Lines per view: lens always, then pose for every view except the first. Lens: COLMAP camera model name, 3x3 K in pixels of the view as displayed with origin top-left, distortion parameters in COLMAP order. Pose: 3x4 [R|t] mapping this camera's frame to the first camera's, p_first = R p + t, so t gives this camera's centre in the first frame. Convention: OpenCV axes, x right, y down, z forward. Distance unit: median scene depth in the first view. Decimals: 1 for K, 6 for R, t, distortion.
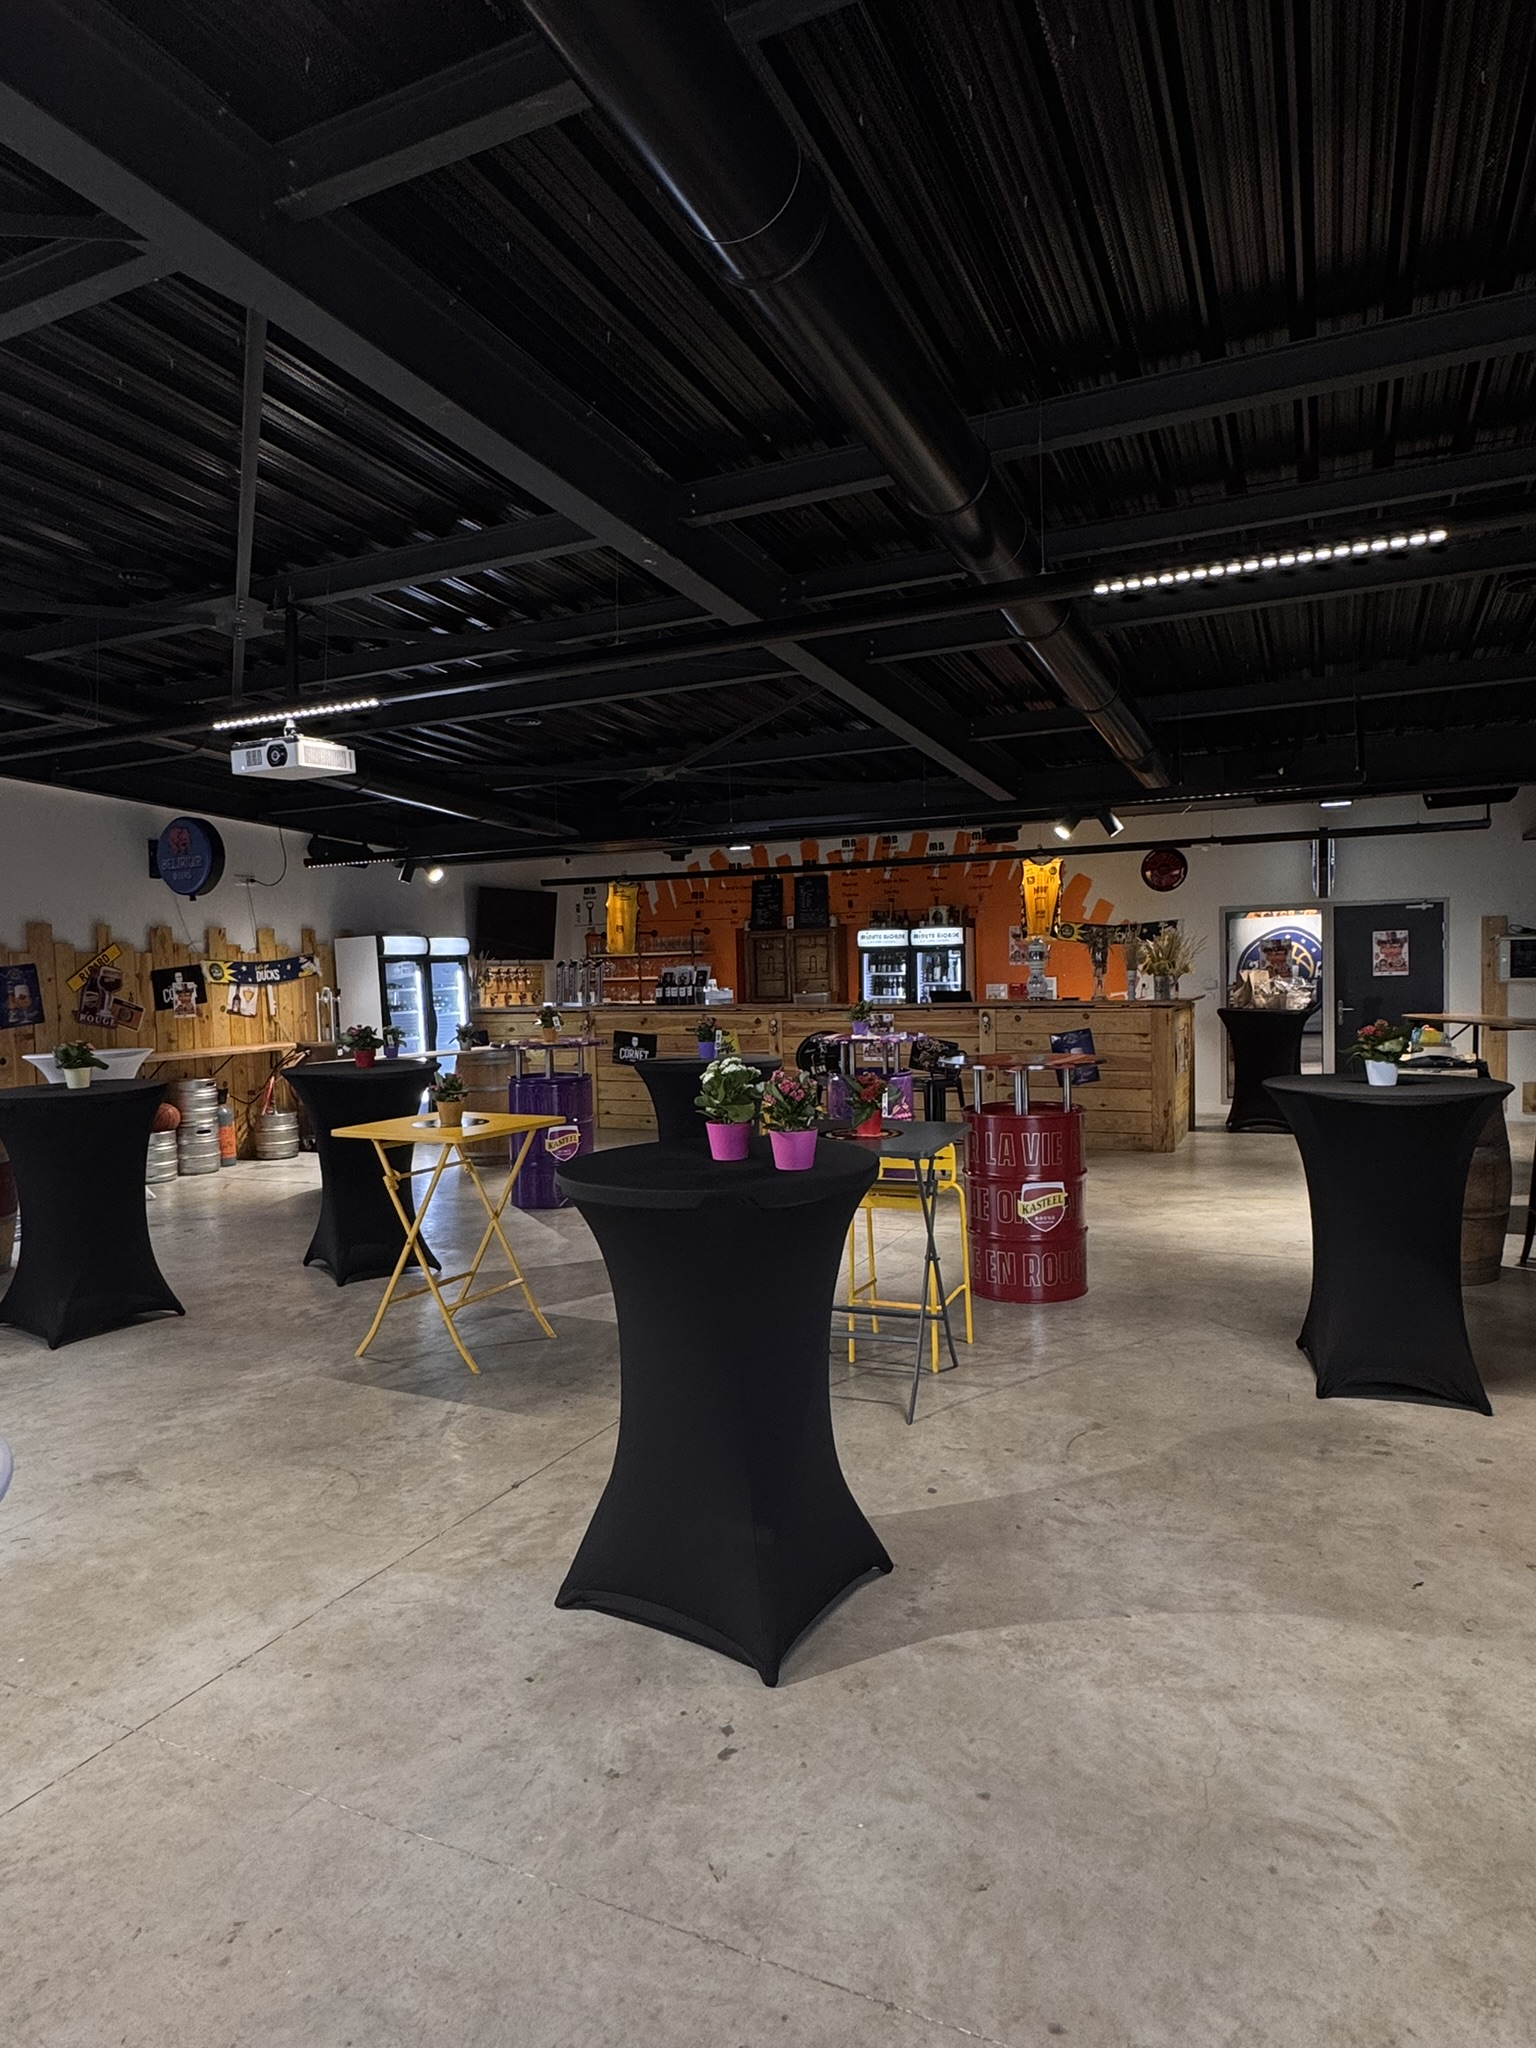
lens RADIAL K [[1198.6, 0, 763.0], [0, 1198.6, 1011.0], [0, 0, 1]] dist [-0.004860, -0.000131]
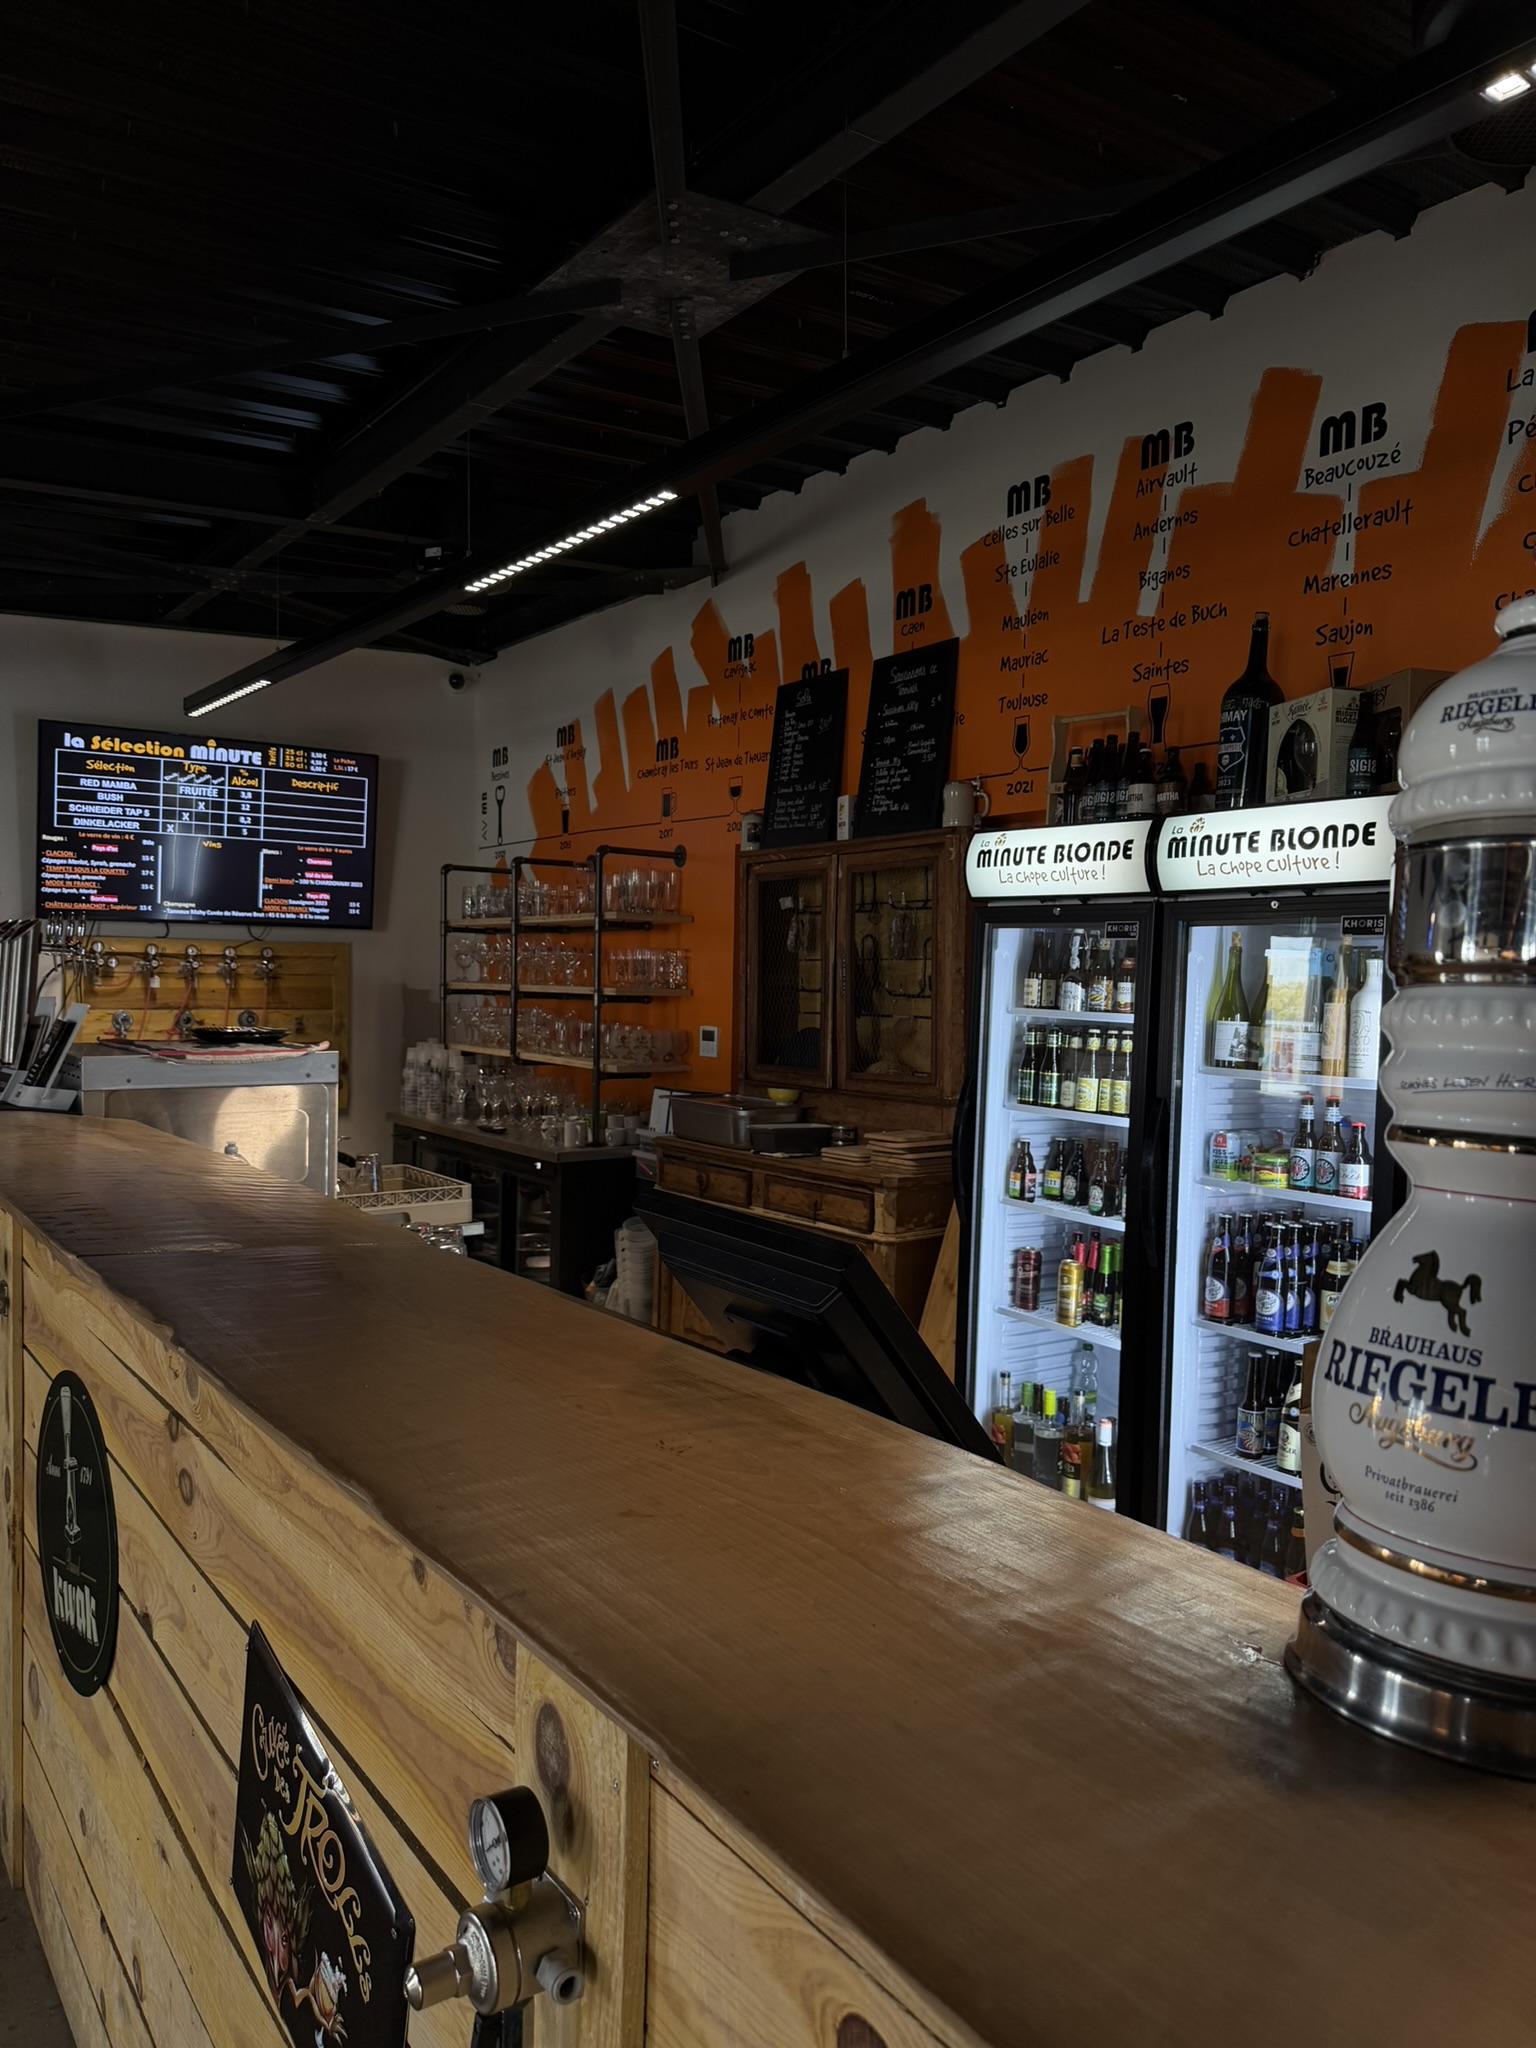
lens RADIAL K [[1405.5, 0, 768.2], [0, 1405.5, 1024.1], [0, 0, 1]] dist [0.019452, -0.006905]
pose [[0.879523, 0.062832, -0.471690, 0.198436], [-0.063428, 0.997879, 0.014654, -0.033602], [0.471610, 0.017030, 0.881643, 0.819152]]
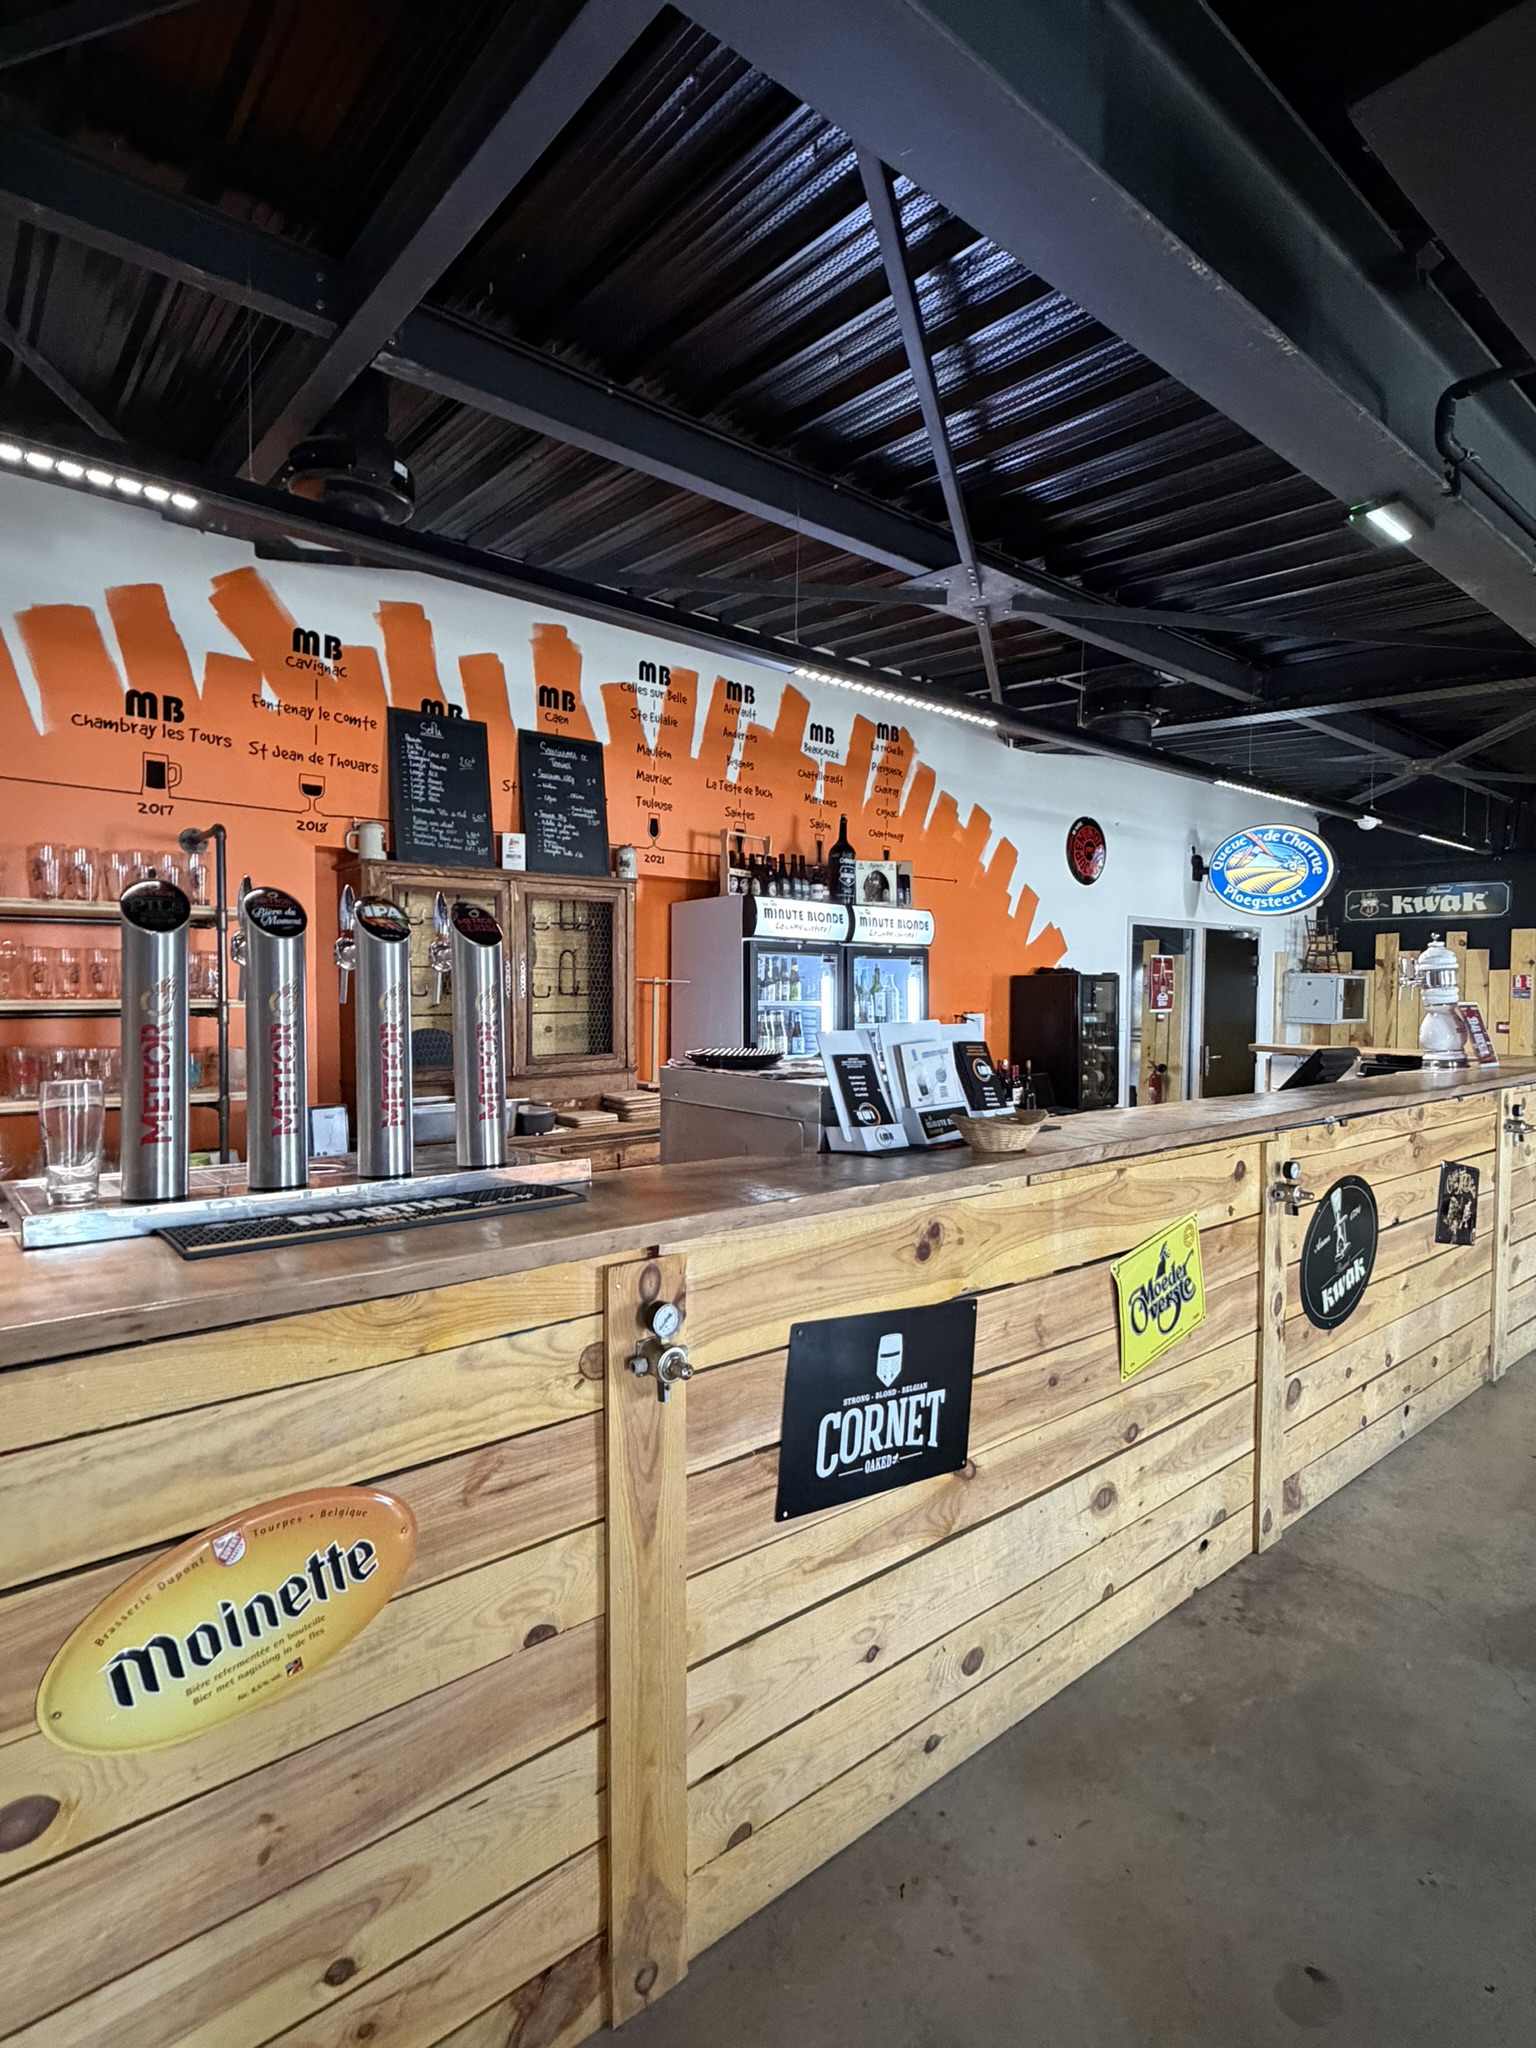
lens RADIAL K [[1023.2, 0, 758.6], [0, 1023.2, 1028.0], [0, 0, 1]] dist [0.002328, -0.000374]
pose [[0.429877, -0.011314, 0.902817, -0.259824], [0.007490, 0.999932, 0.008964, -0.028075], [-0.902857, 0.002909, 0.429932, 0.946665]]
